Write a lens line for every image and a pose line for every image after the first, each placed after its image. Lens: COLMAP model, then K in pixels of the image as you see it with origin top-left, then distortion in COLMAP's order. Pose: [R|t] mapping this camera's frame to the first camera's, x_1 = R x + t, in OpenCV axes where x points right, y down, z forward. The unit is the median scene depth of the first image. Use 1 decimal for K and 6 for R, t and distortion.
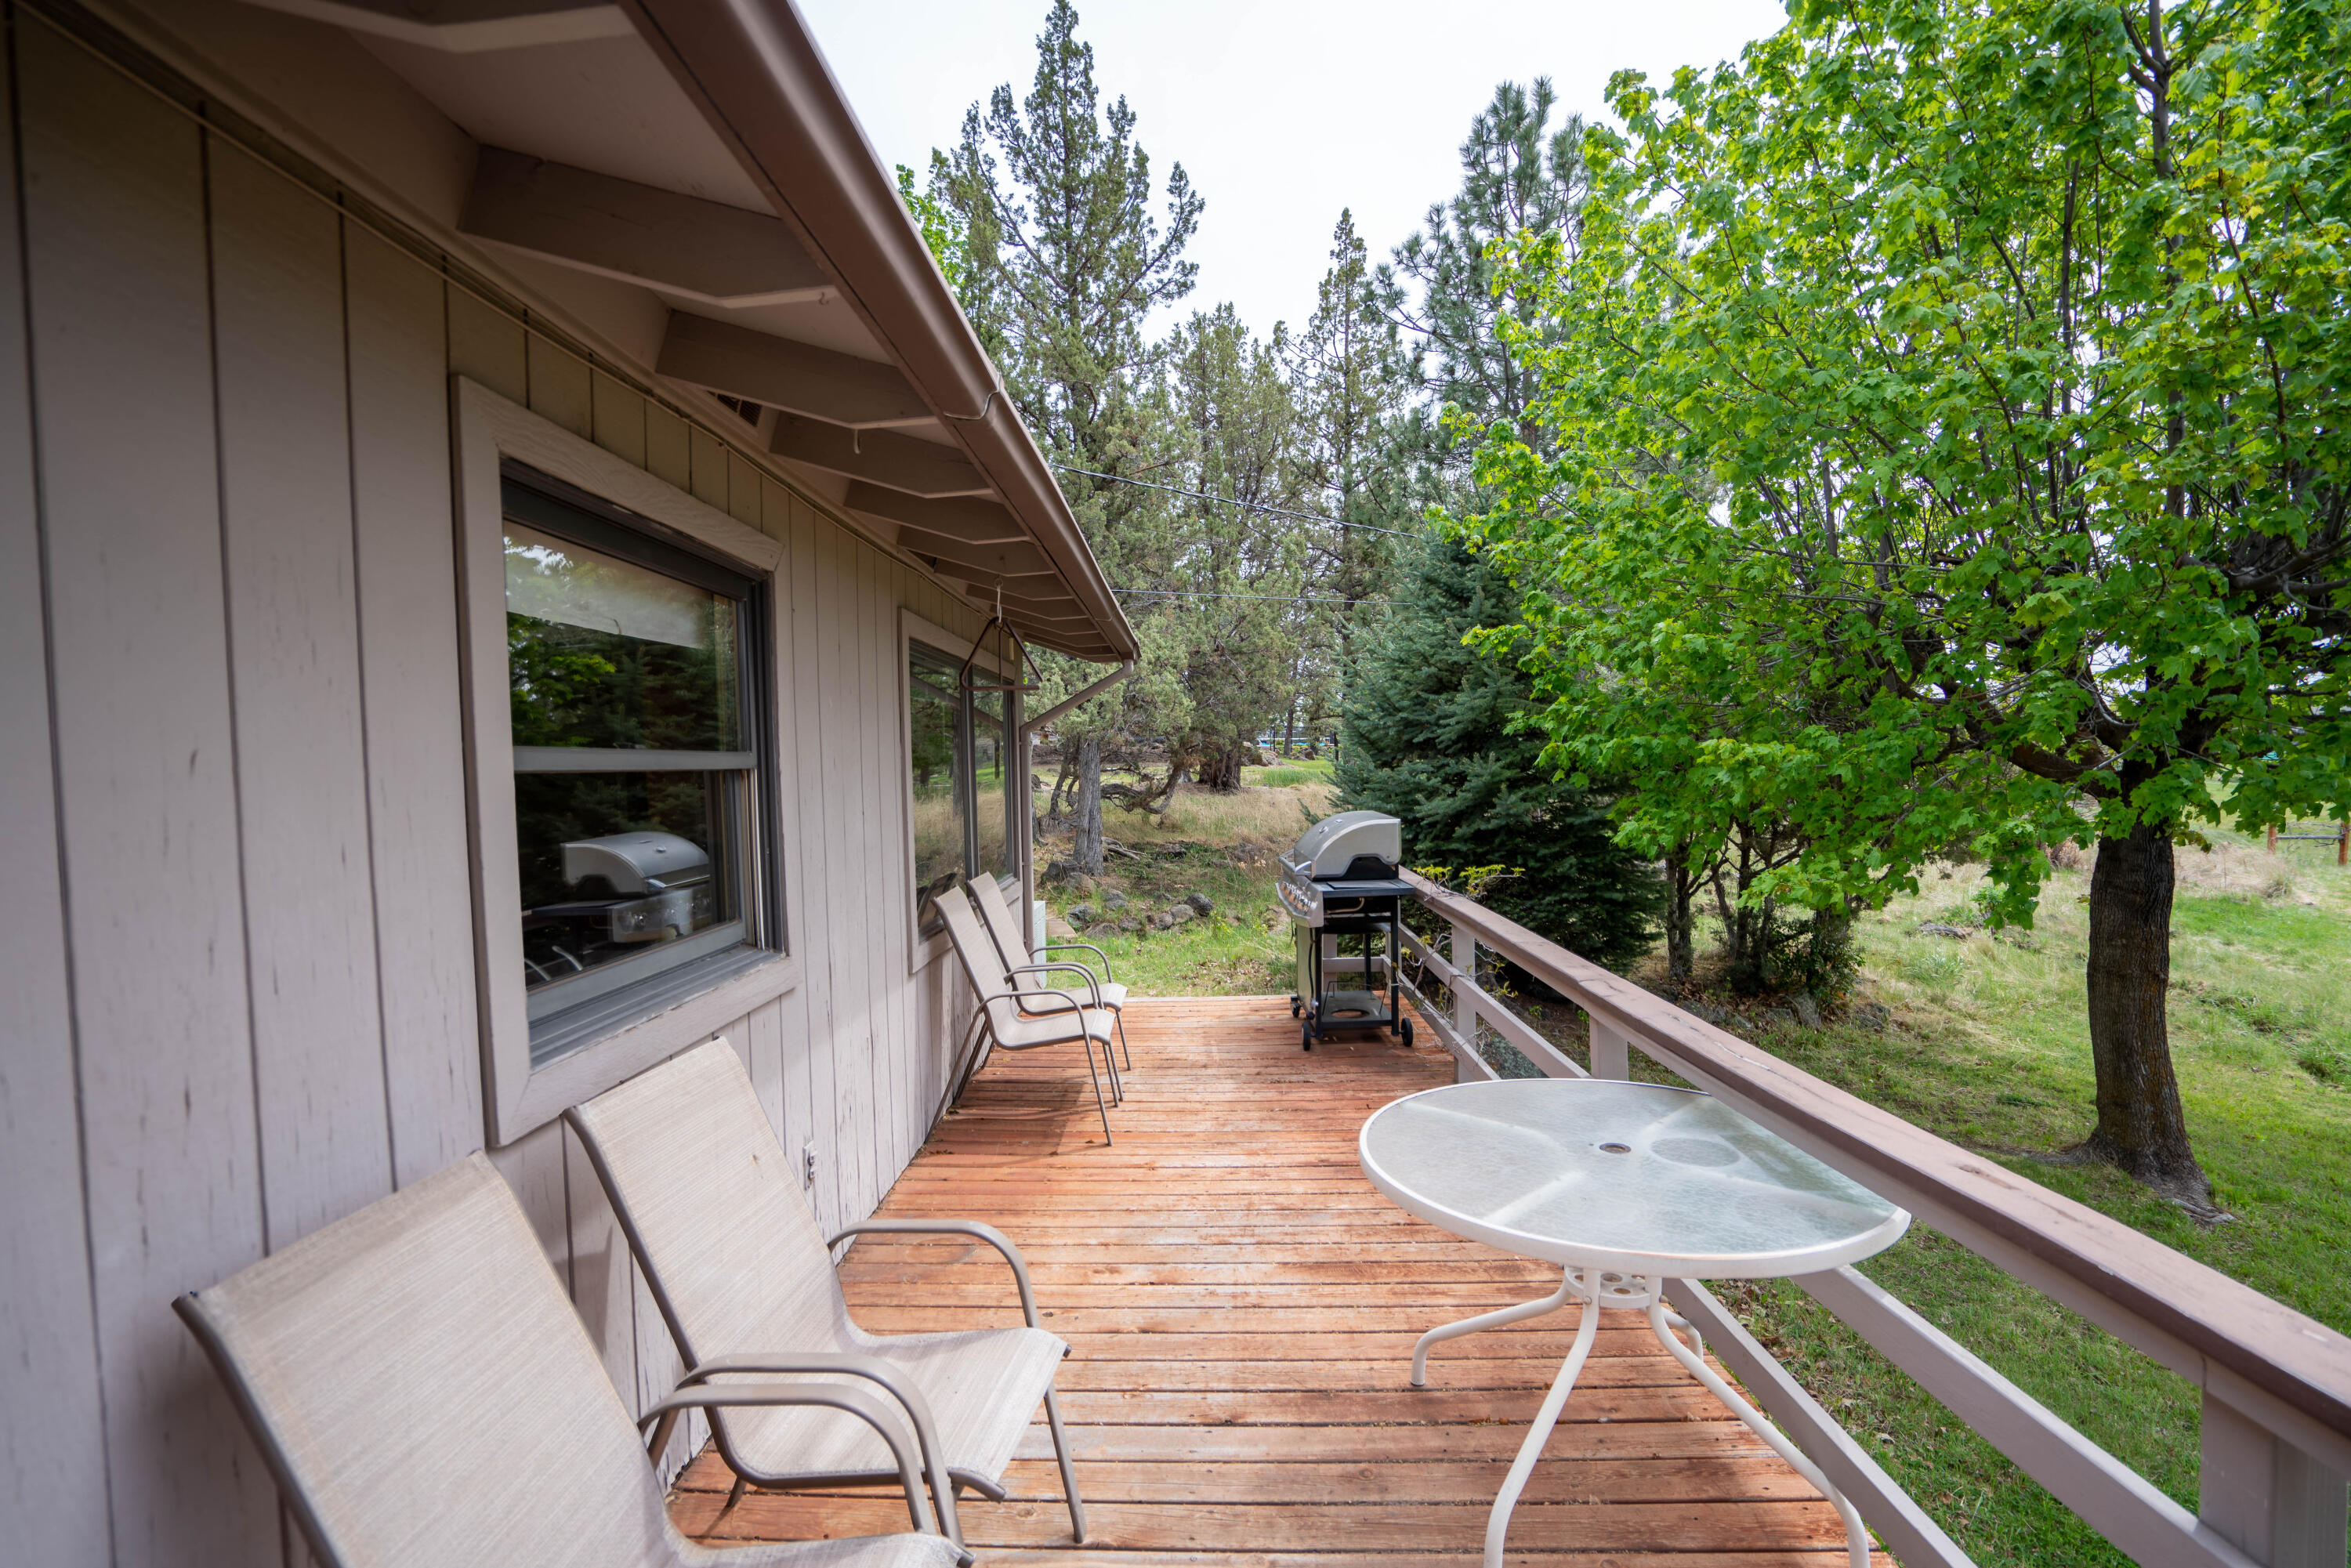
lens RADIAL K [[1088.5, 0, 1175.7], [0, 1088.5, 803.5], [0, 0, 1]] dist [-0.052760, 0.017005]
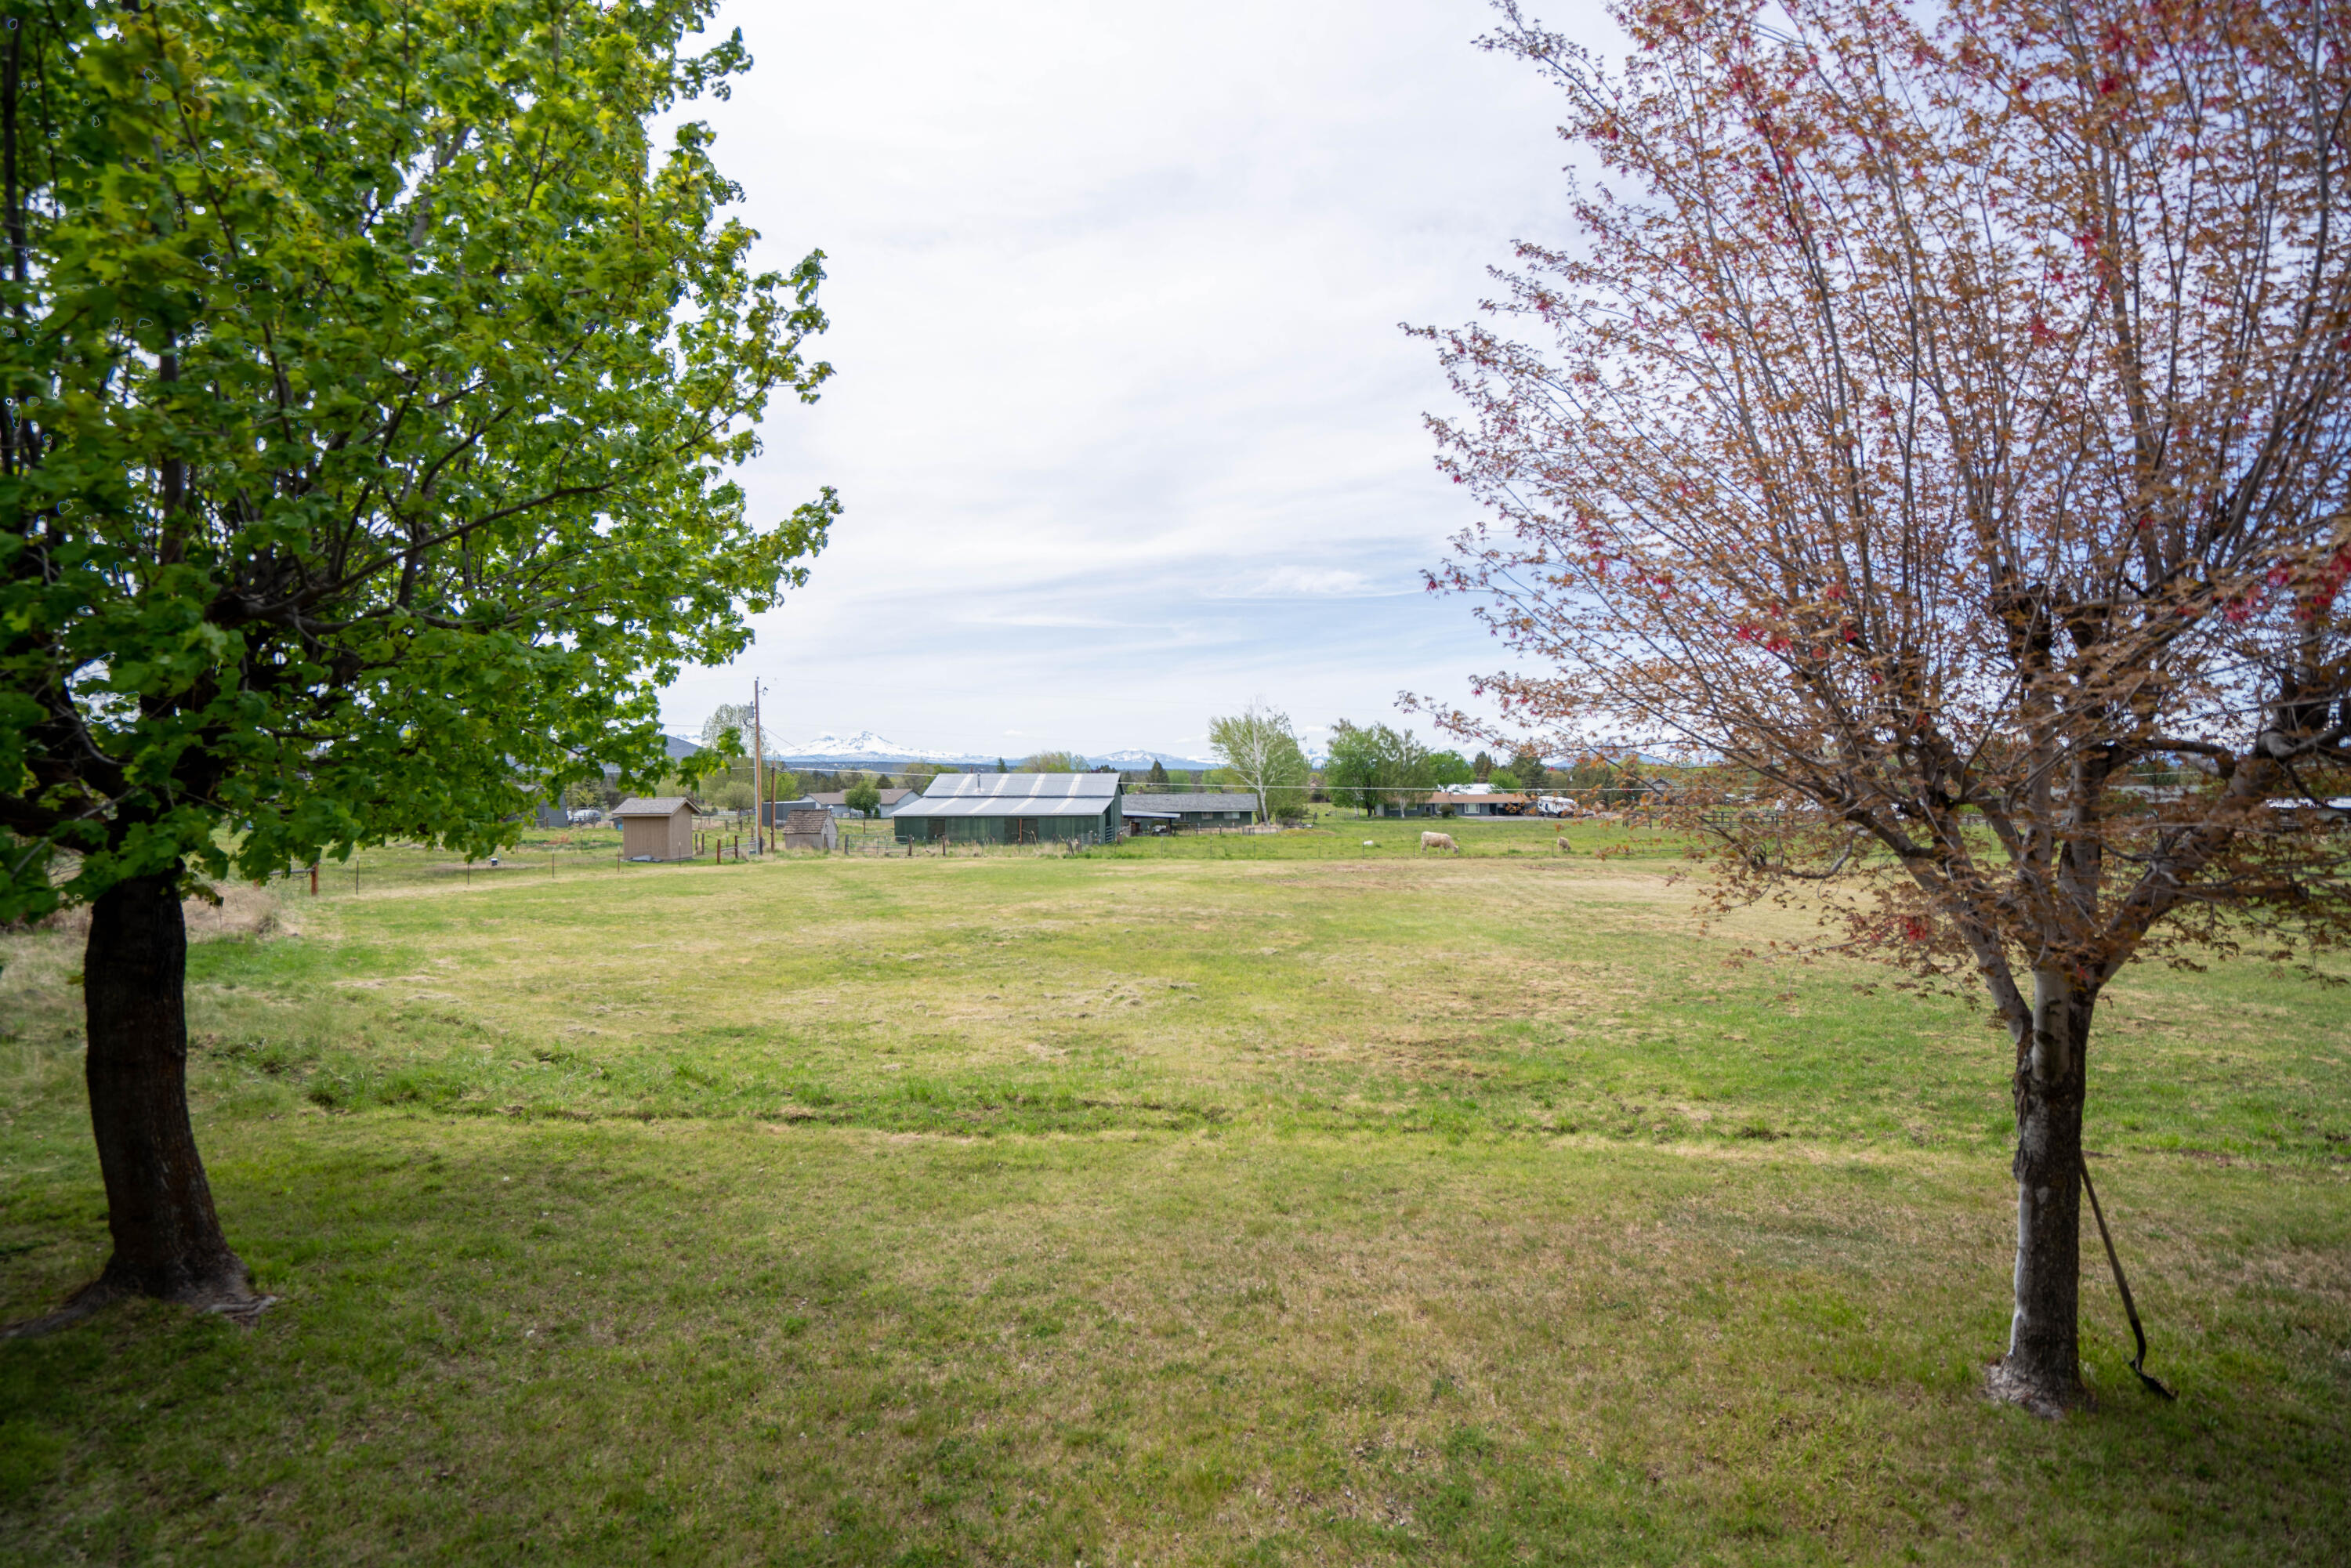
lens RADIAL K [[1088.5, 0, 1175.7], [0, 1088.5, 803.5], [0, 0, 1]] dist [-0.052760, 0.017005]
pose [[0.044084, -0.004934, 0.999016, 0.081382], [0.045920, 0.998941, 0.002907, -0.007049], [-0.997972, 0.045746, 0.044264, 0.099648]]
